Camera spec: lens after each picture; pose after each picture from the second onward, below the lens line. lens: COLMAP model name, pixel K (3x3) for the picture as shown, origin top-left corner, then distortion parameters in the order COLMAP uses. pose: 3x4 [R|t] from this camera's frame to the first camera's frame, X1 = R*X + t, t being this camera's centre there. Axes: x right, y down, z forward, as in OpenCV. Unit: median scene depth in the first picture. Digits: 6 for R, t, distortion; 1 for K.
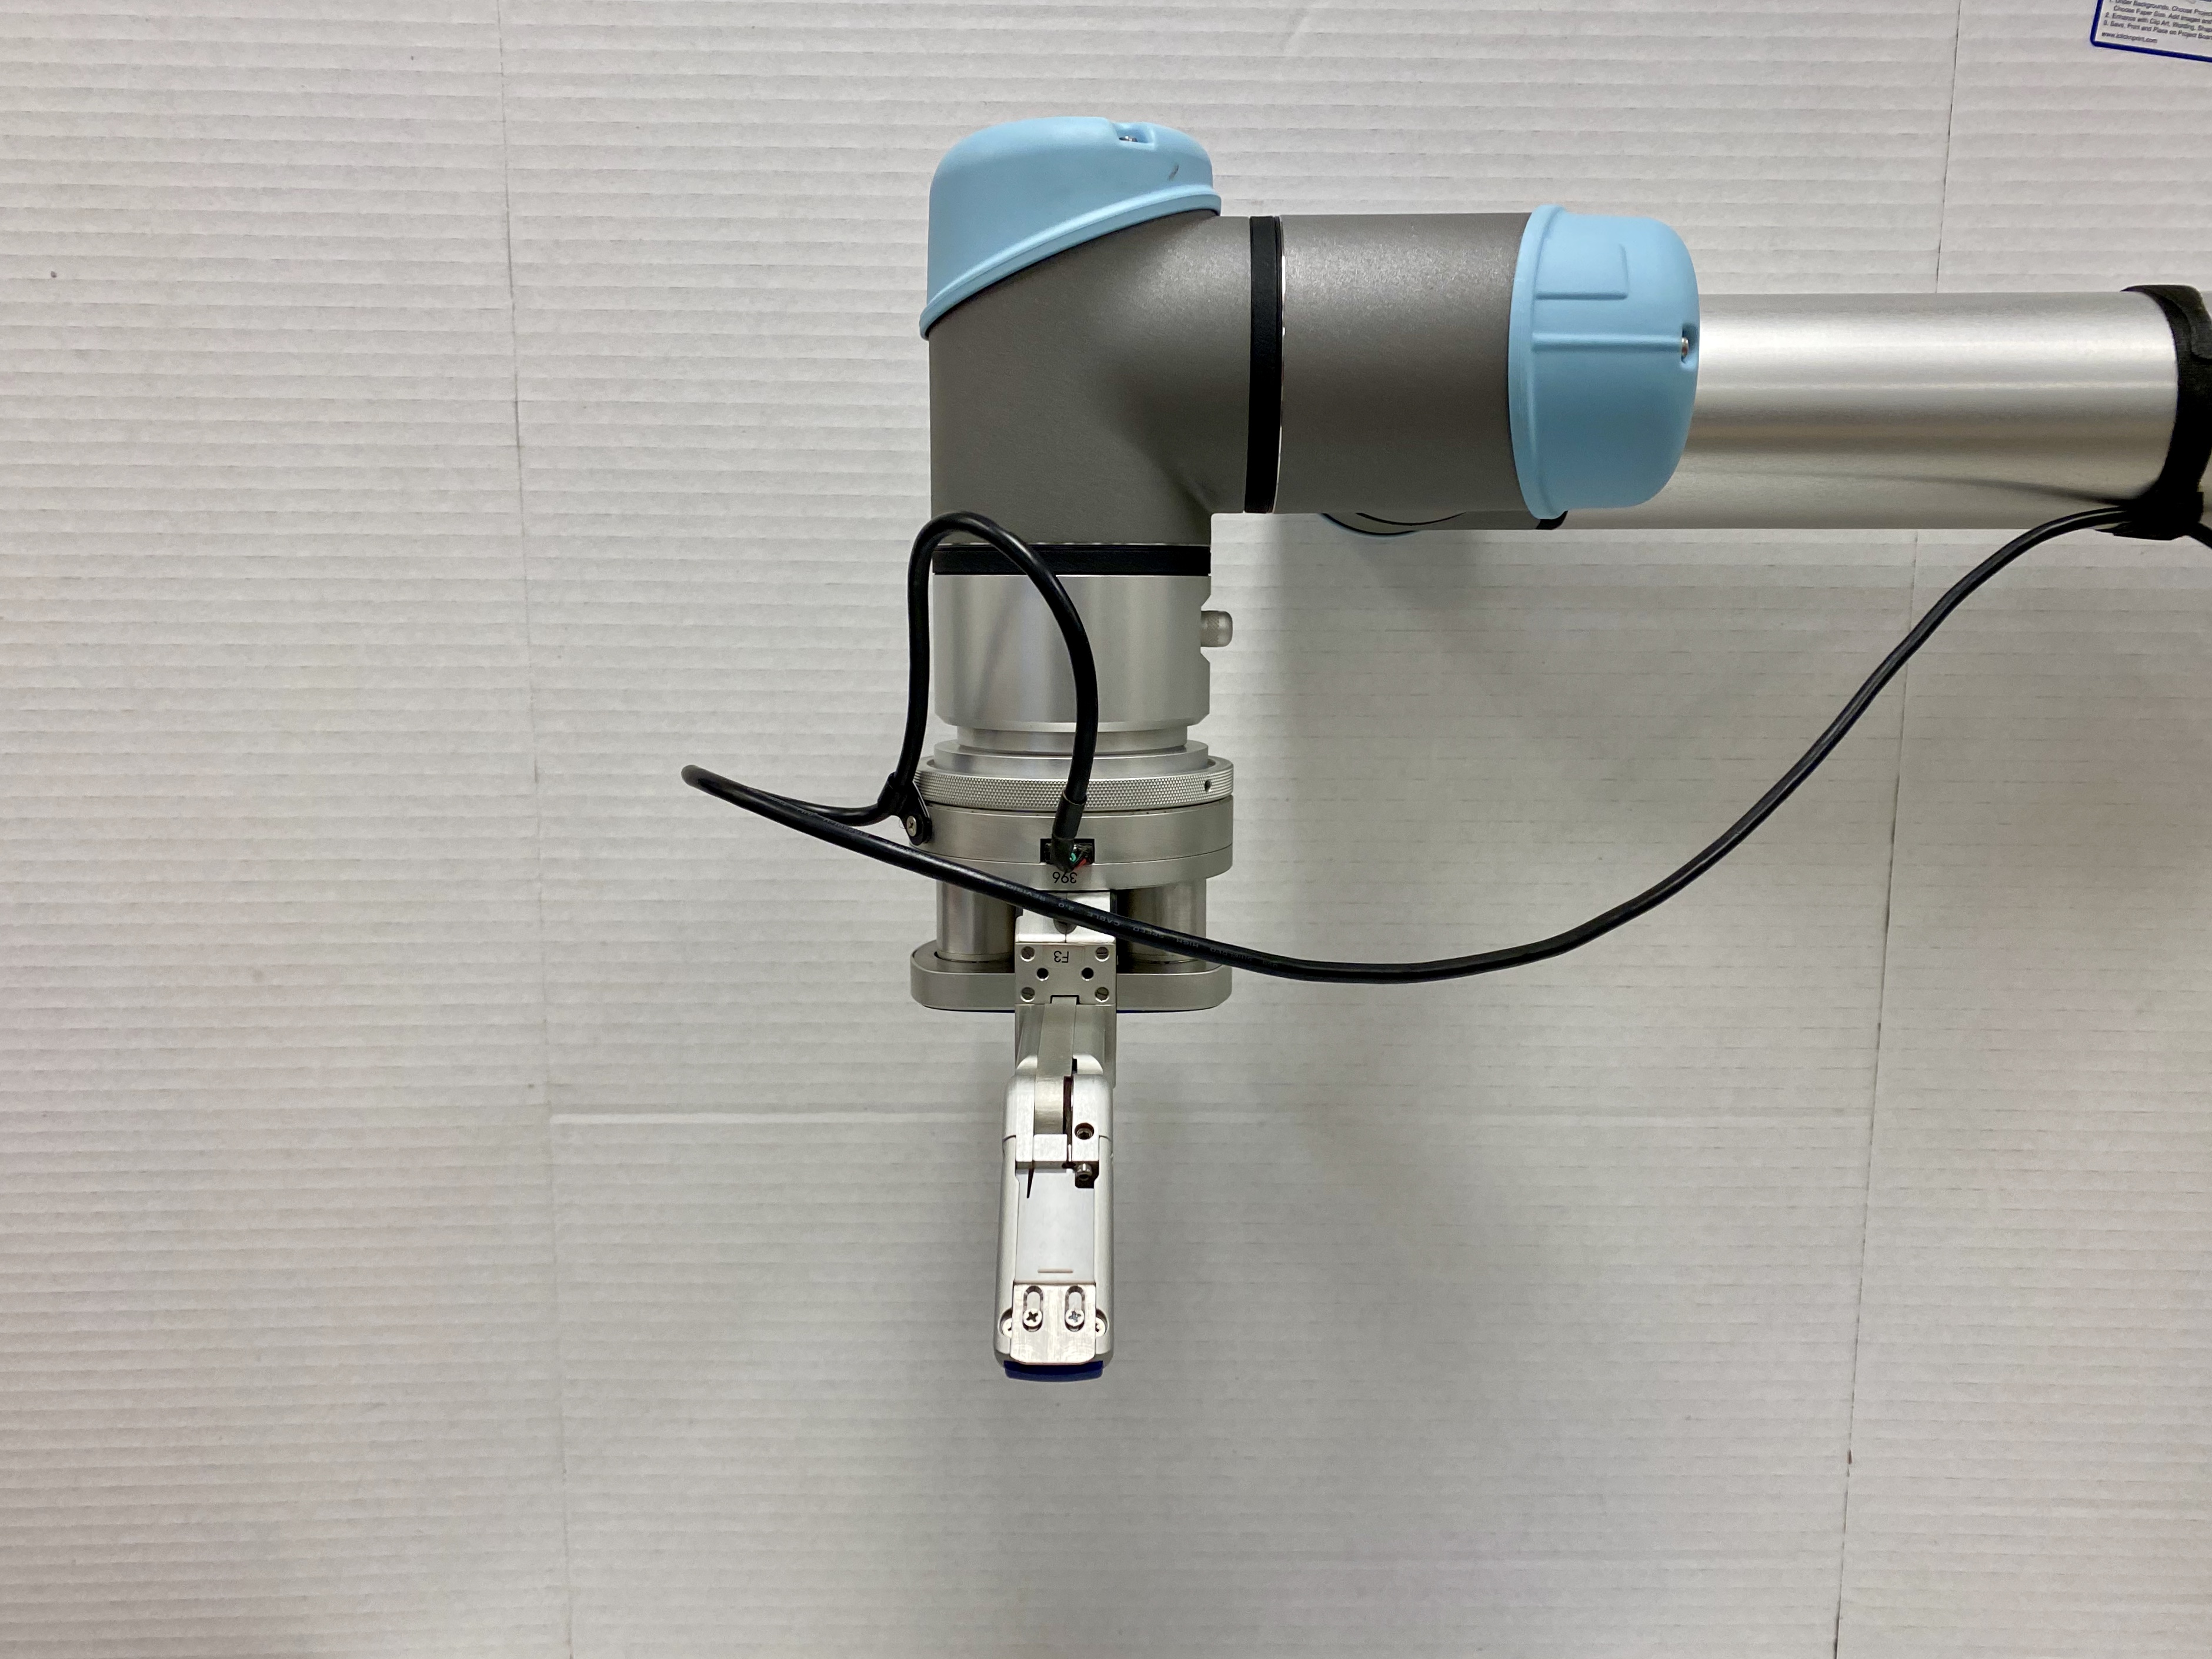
lens RADIAL K [[1677.2, 0, 1106.0], [0, 1677.2, 829.5], [0, 0, 1]] dist [-0.000603, -0.000239]
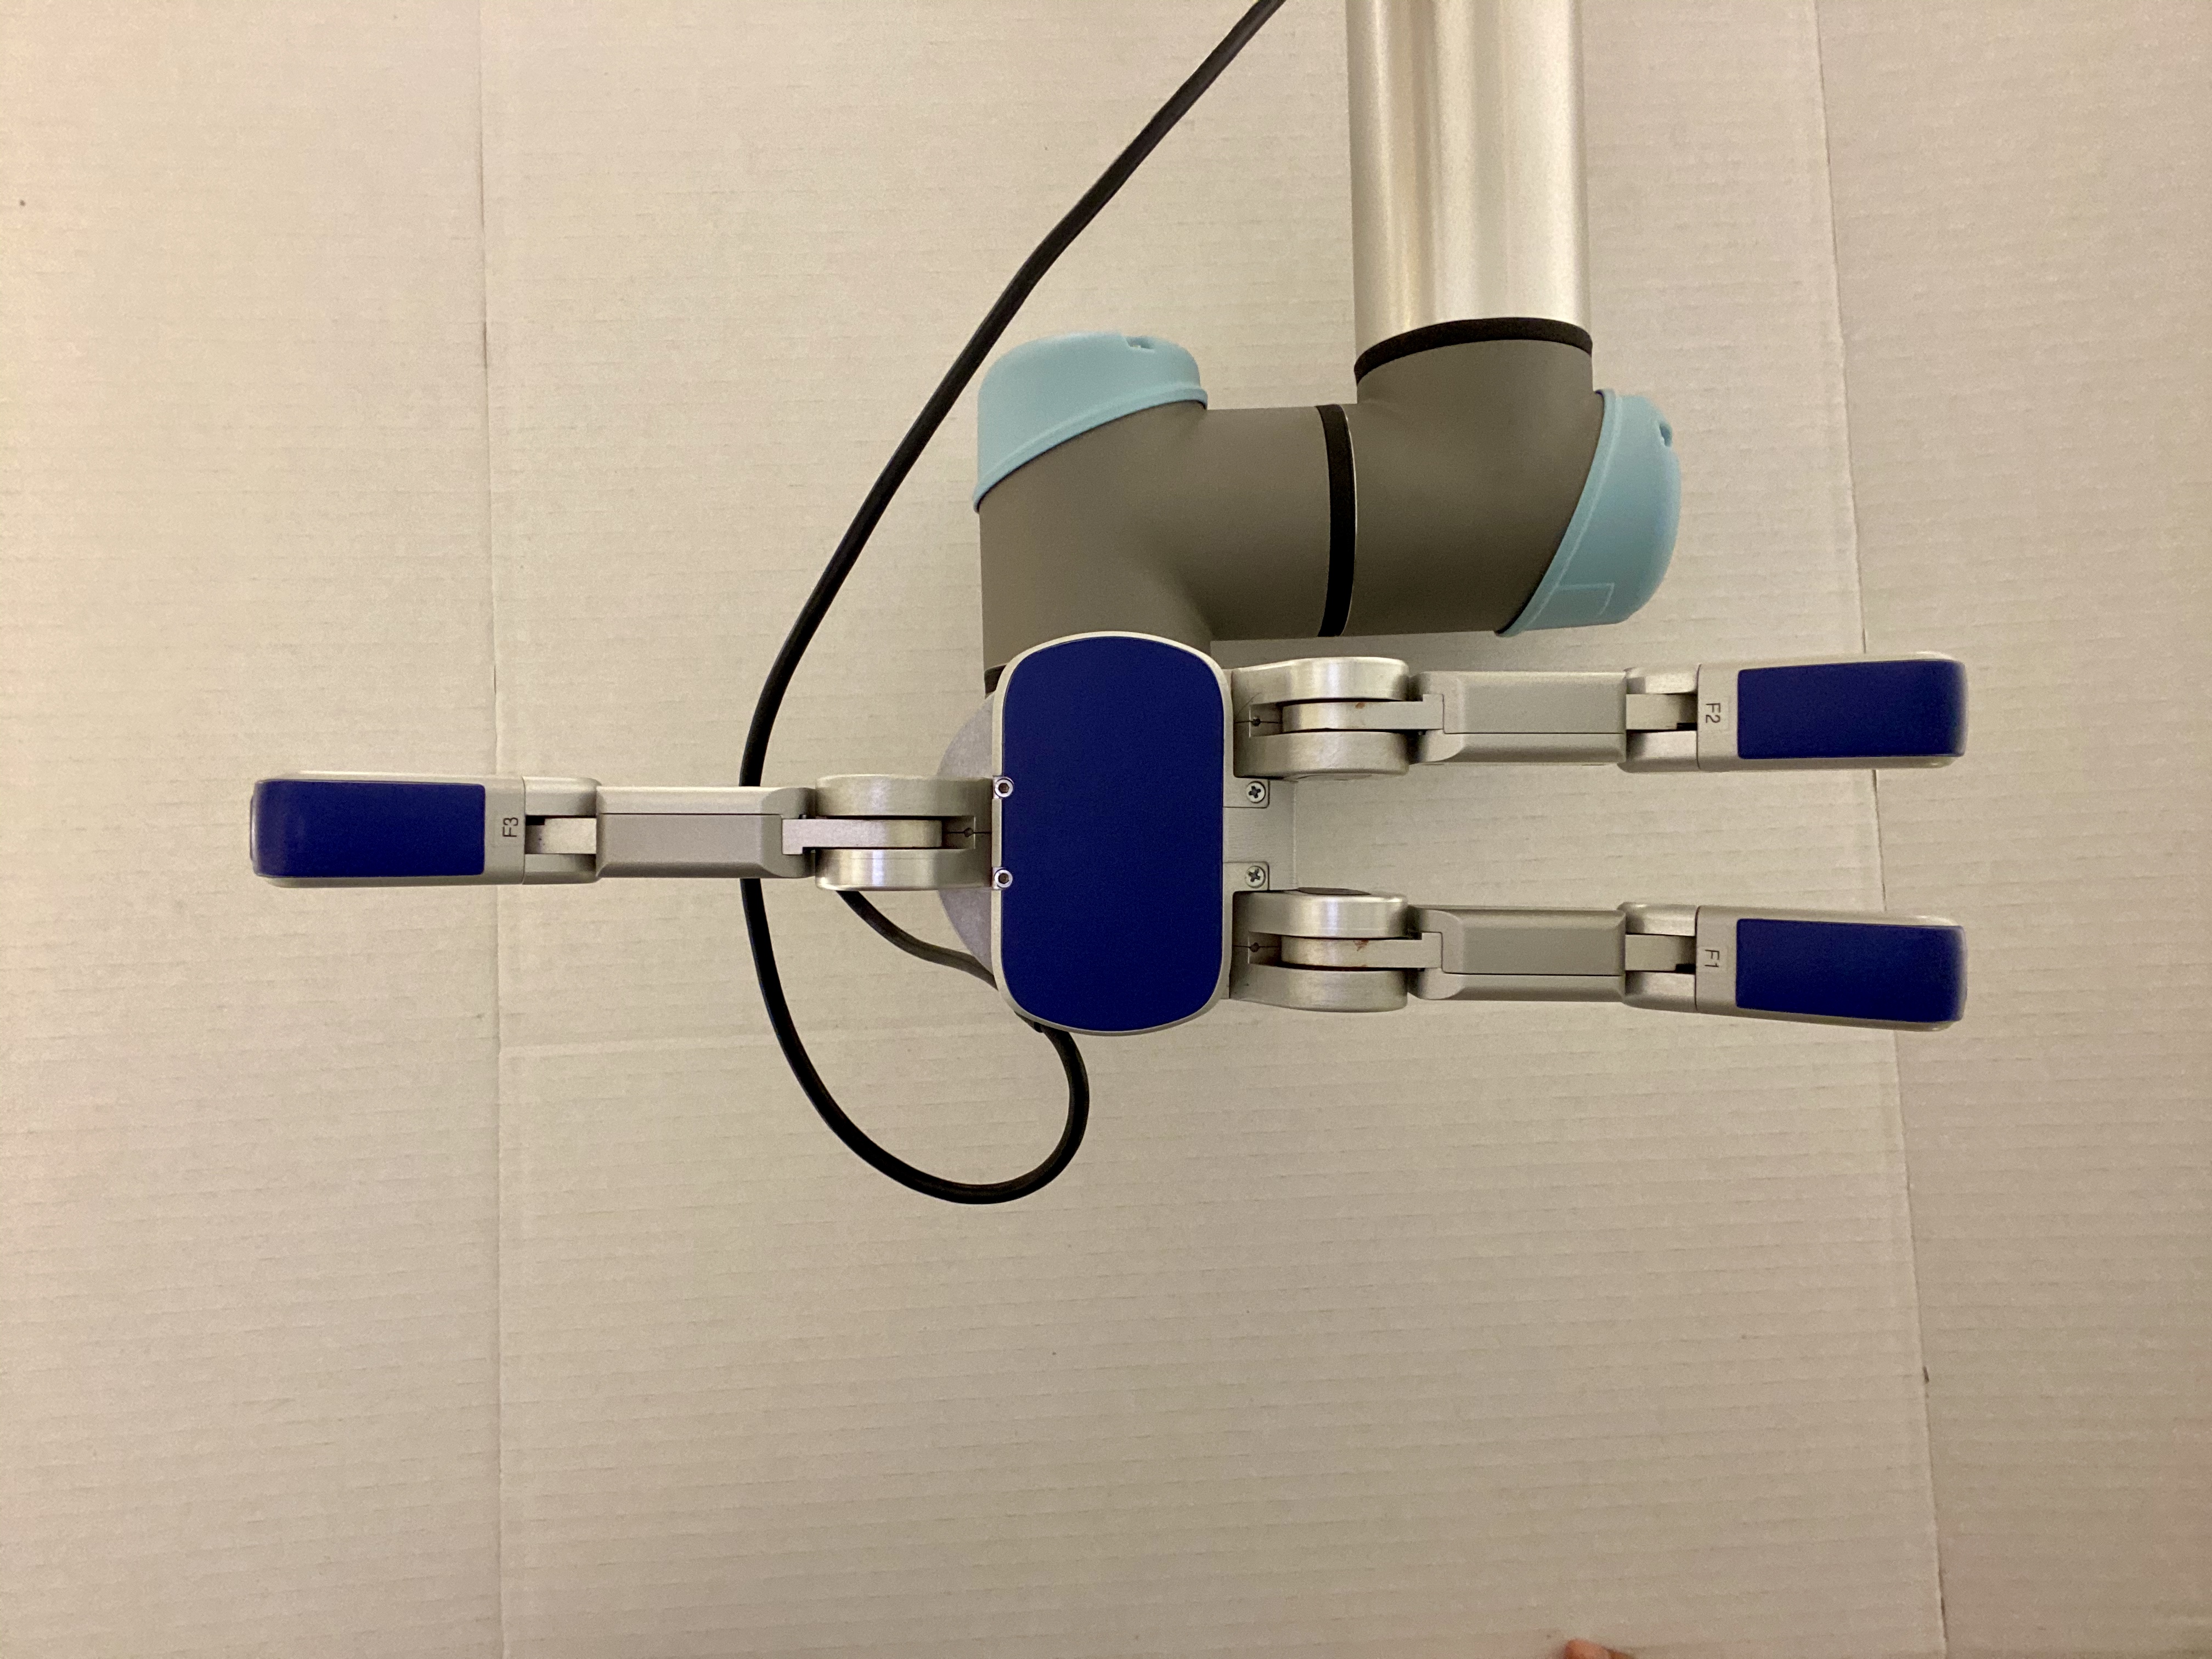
lens RADIAL K [[1478.6, 0, 1106.0], [0, 1478.6, 829.5], [0, 0, 1]] dist [0.085542, 0.000365]
pose [[0.998962, -0.041383, 0.019027, -0.004804], [0.039837, 0.996352, 0.075465, -0.000212], [-0.022081, -0.074628, 0.996967, 0.186994]]
